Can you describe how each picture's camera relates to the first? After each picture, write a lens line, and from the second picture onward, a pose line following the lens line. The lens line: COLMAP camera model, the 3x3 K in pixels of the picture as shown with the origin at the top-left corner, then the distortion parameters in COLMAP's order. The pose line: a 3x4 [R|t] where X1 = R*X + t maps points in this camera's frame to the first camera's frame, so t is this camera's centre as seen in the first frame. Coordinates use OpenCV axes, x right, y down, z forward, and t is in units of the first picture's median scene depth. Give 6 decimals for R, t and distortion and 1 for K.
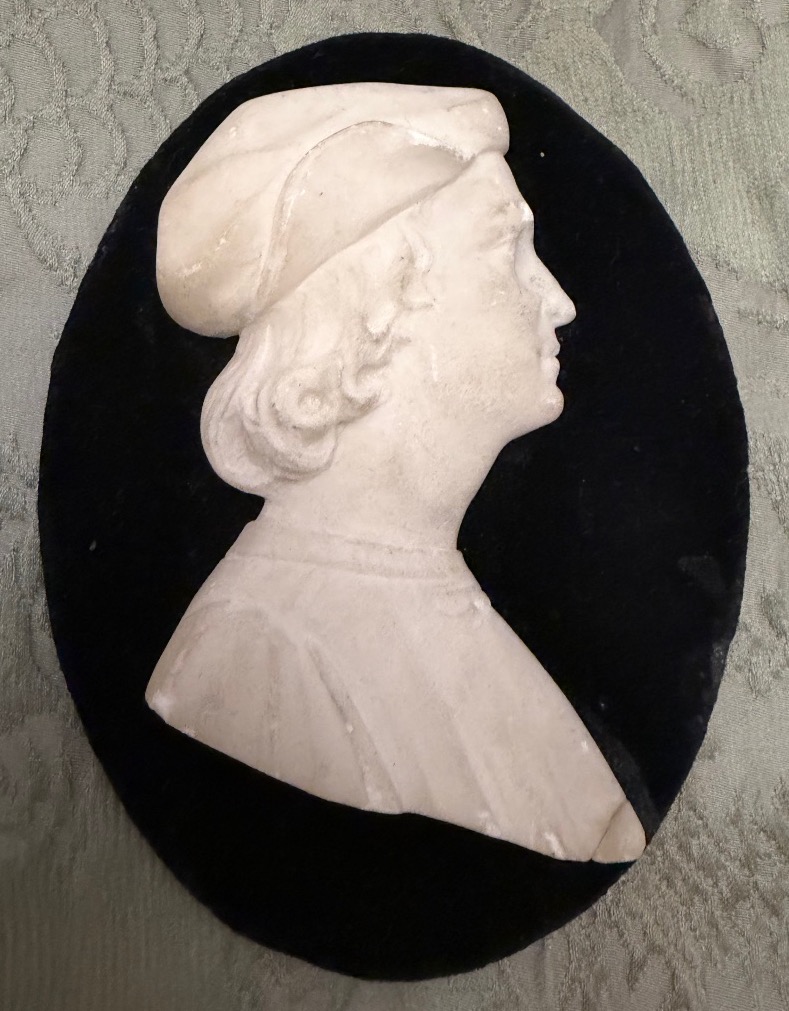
lens RADIAL K [[861.4, 0, 393.9], [0, 861.4, 451.0], [0, 0, 1]] dist [0.000014, -0.004653]
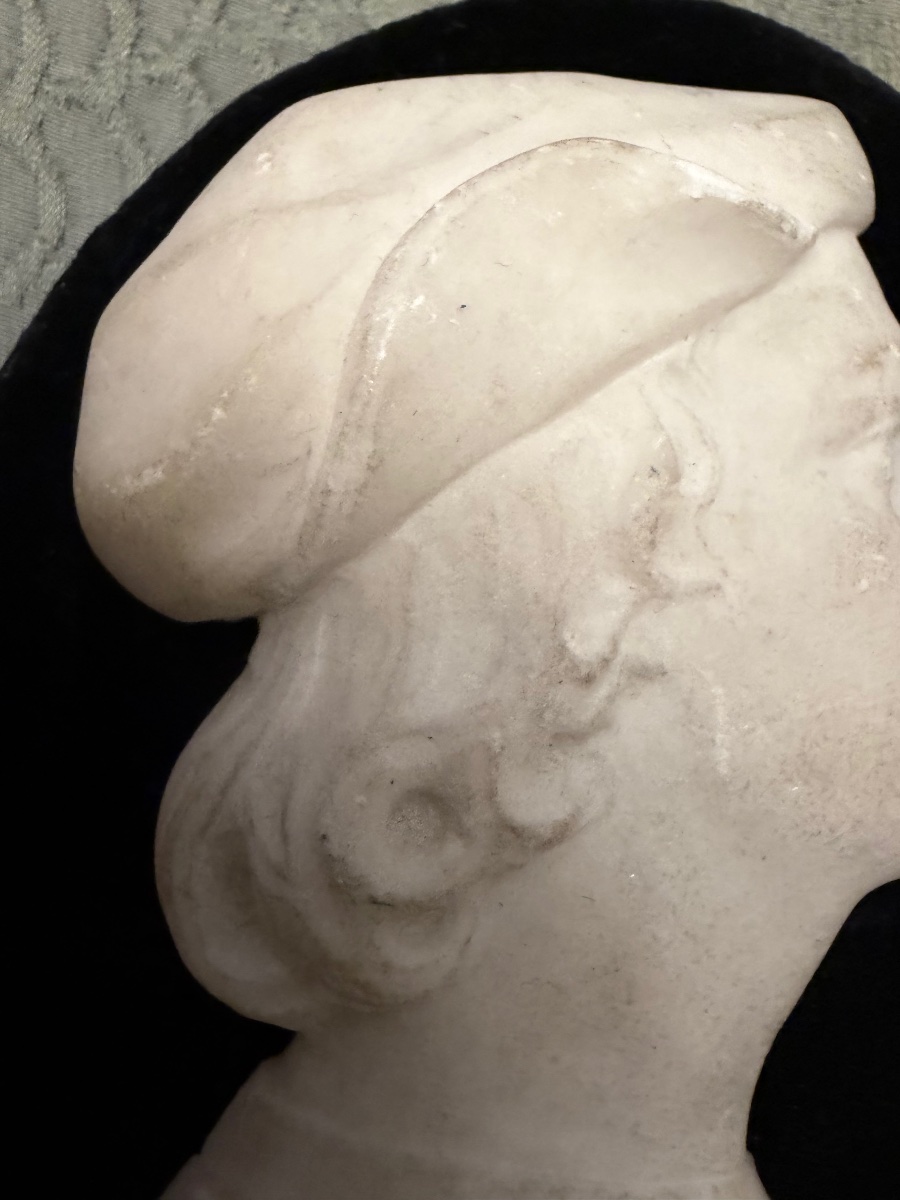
lens RADIAL K [[895.1, 0, 467.5], [0, 895.1, 600.5], [0, 0, 1]] dist [-0.004637, -0.001850]
pose [[0.999038, 0.039697, -0.018617, -0.067403], [-0.039594, 0.999199, 0.005832, -0.159318], [0.018834, -0.005089, 0.999810, 0.565500]]
